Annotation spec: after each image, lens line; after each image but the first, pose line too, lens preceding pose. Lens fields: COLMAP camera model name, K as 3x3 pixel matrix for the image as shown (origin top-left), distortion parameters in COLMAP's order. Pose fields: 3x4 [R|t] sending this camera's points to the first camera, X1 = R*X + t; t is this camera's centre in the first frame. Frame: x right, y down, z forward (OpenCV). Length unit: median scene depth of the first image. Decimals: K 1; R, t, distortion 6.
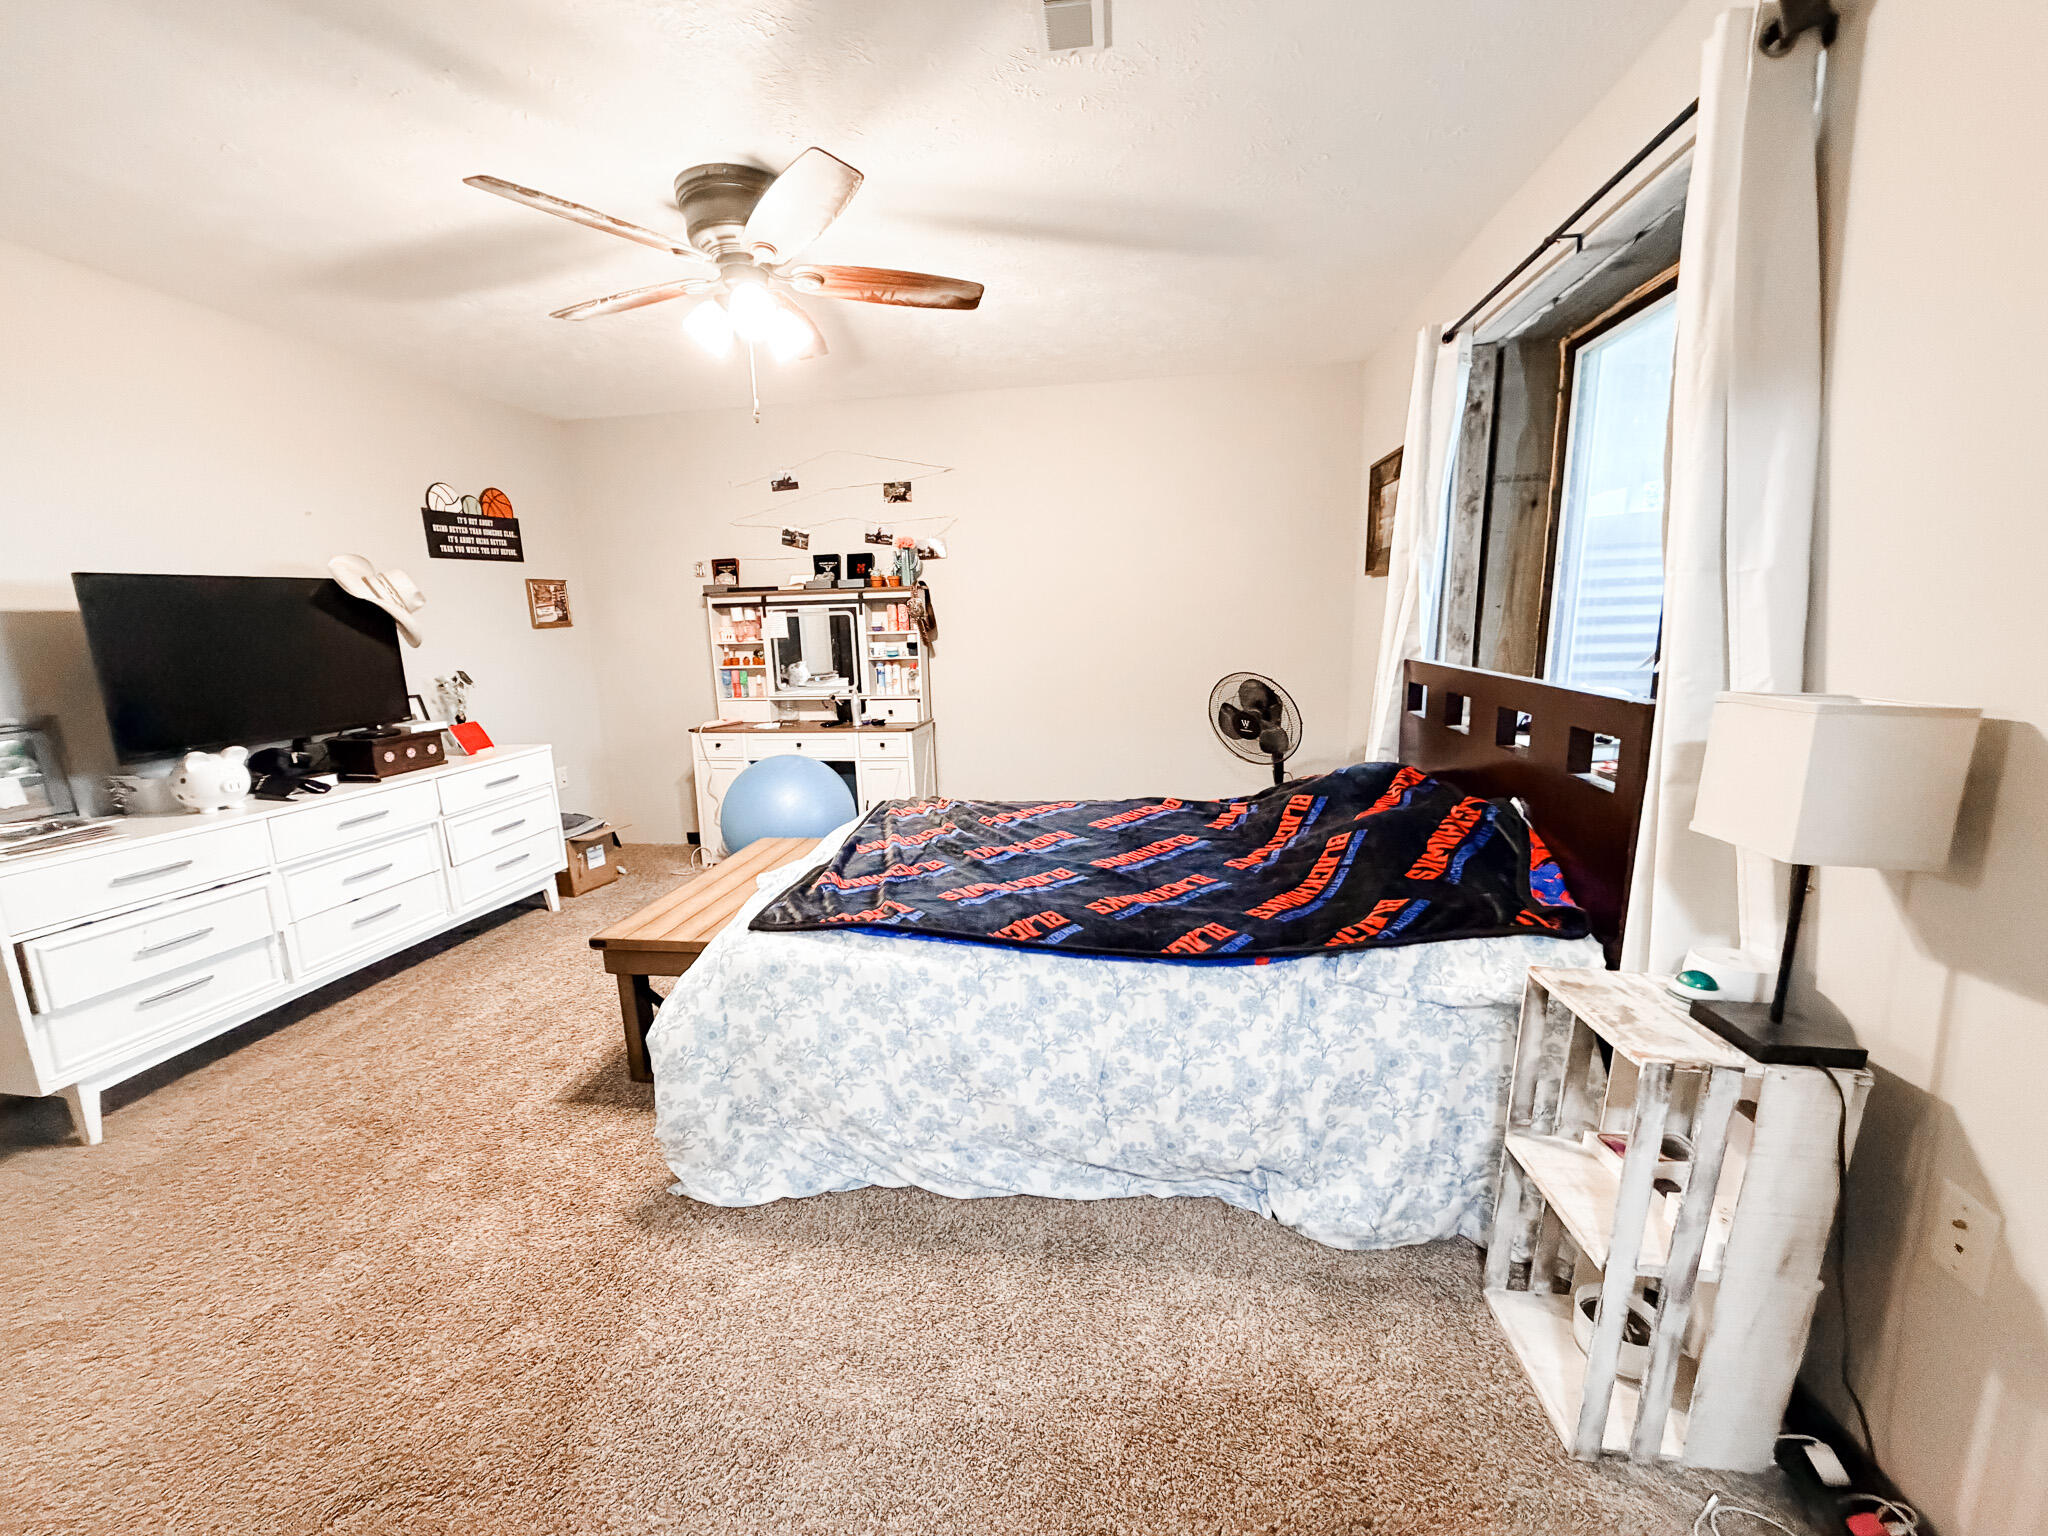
lens RADIAL K [[811.5, 0, 1019.8], [0, 811.5, 773.8], [0, 0, 1]] dist [-0.002010, 0.000365]
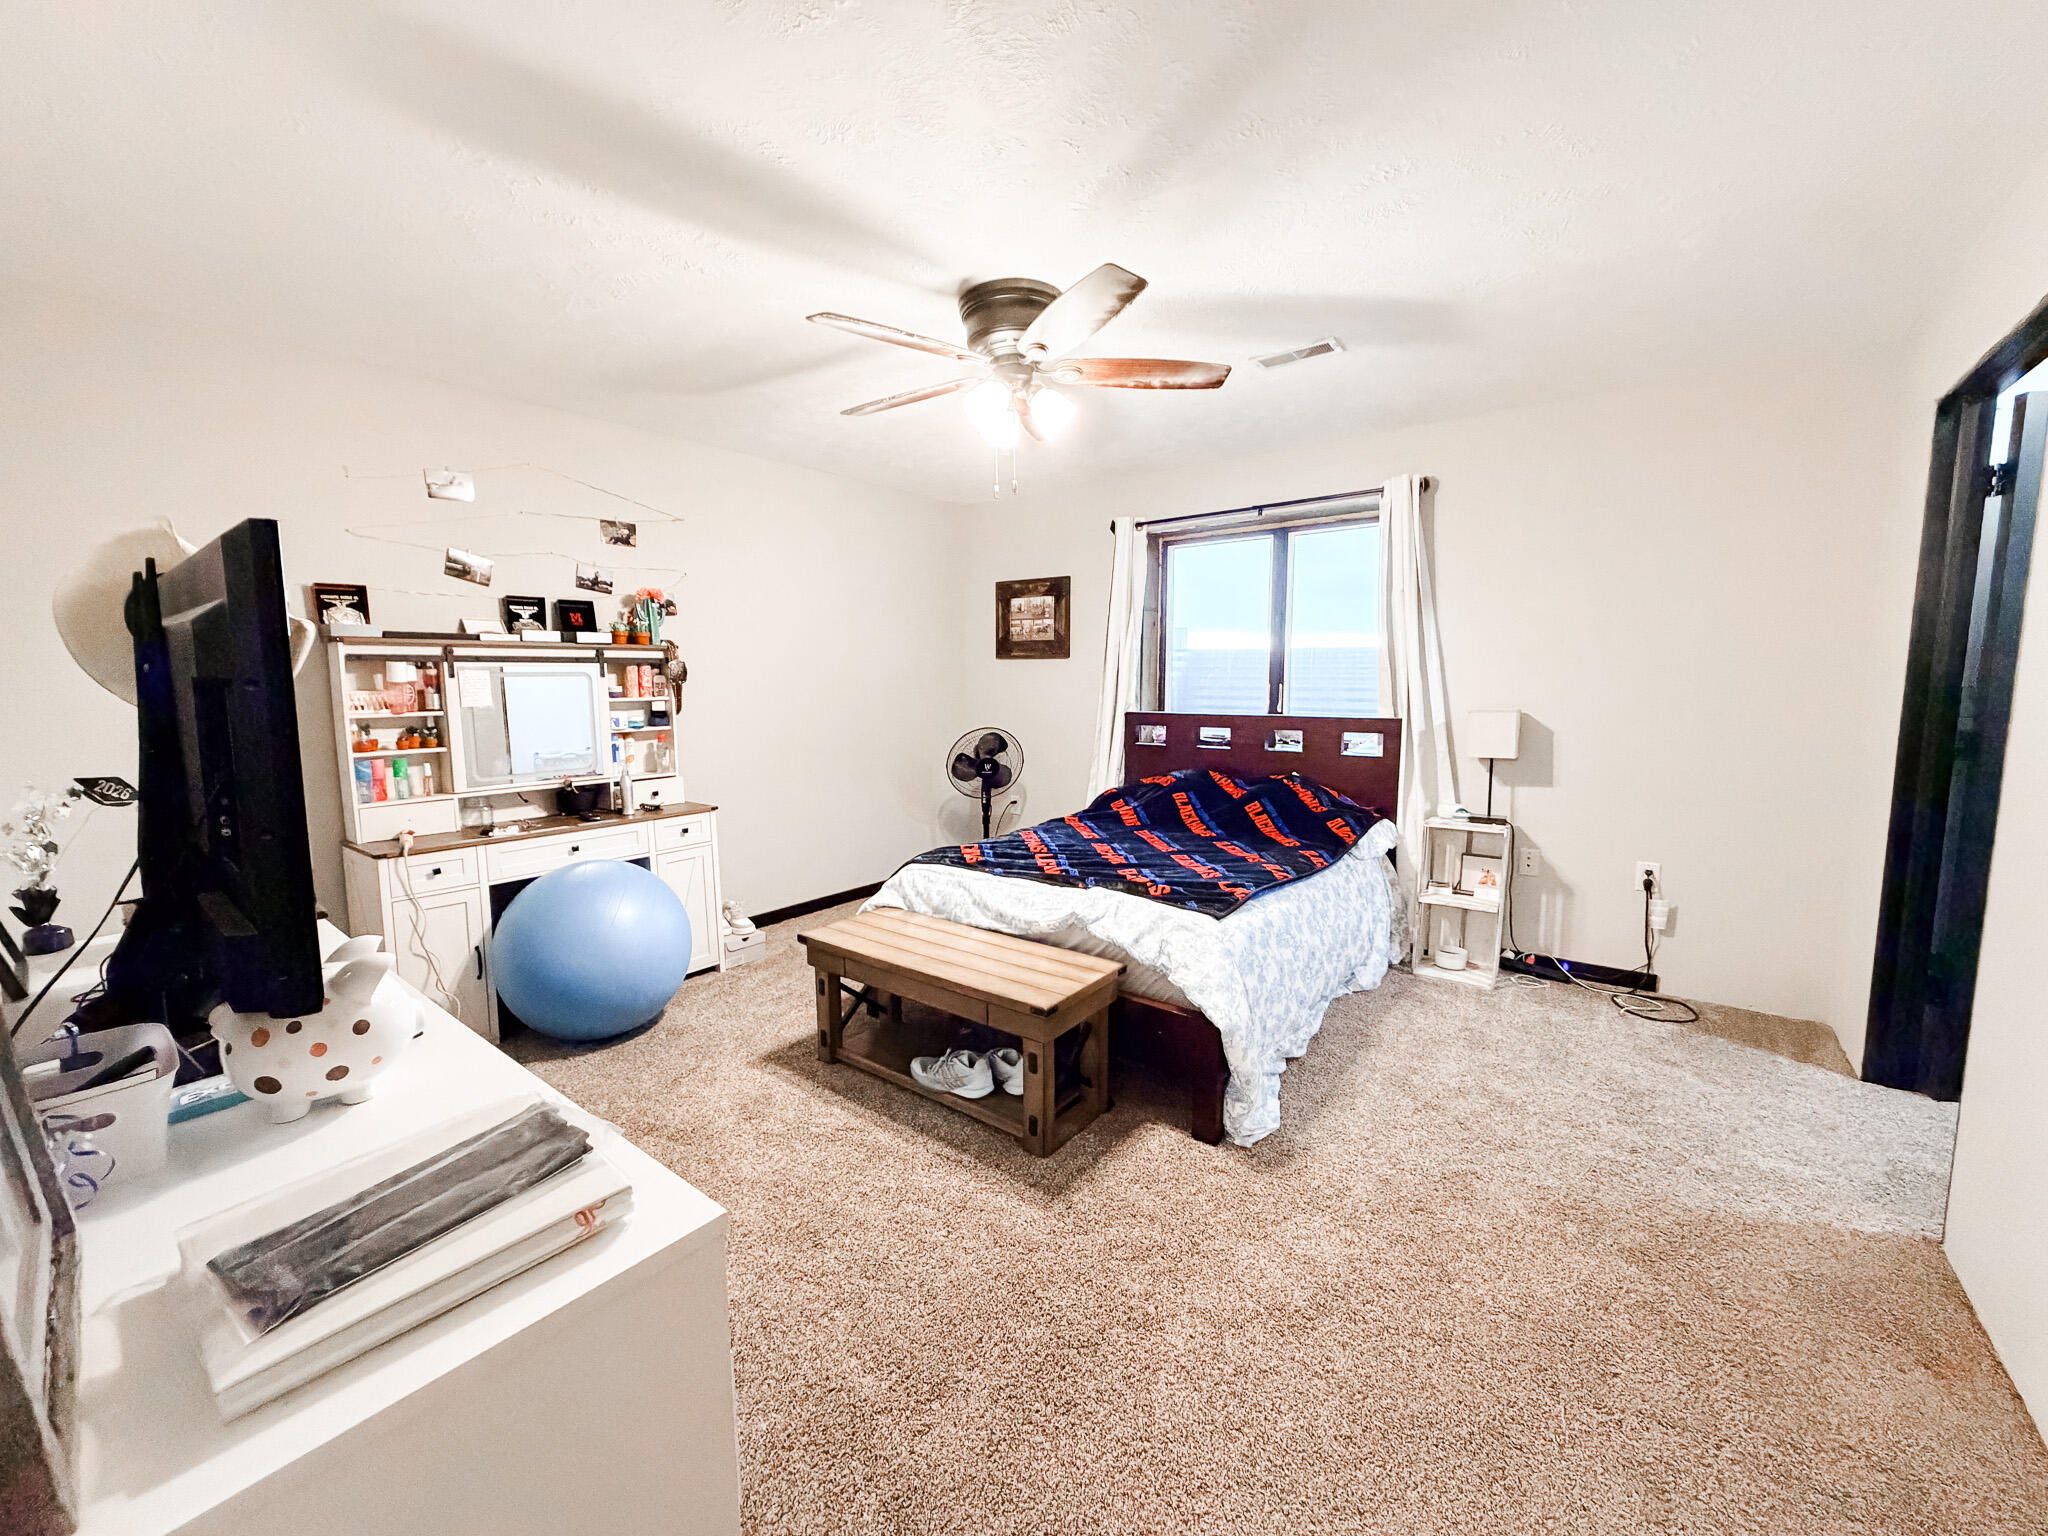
lens RADIAL K [[811.5, 0, 1019.8], [0, 811.5, 773.8], [0, 0, 1]] dist [-0.002010, 0.000365]
pose [[0.486038, -0.080314, 0.870240, -0.692869], [0.162343, 0.986734, 0.000395, -0.036395], [-0.858727, 0.141085, 0.492629, 0.269364]]
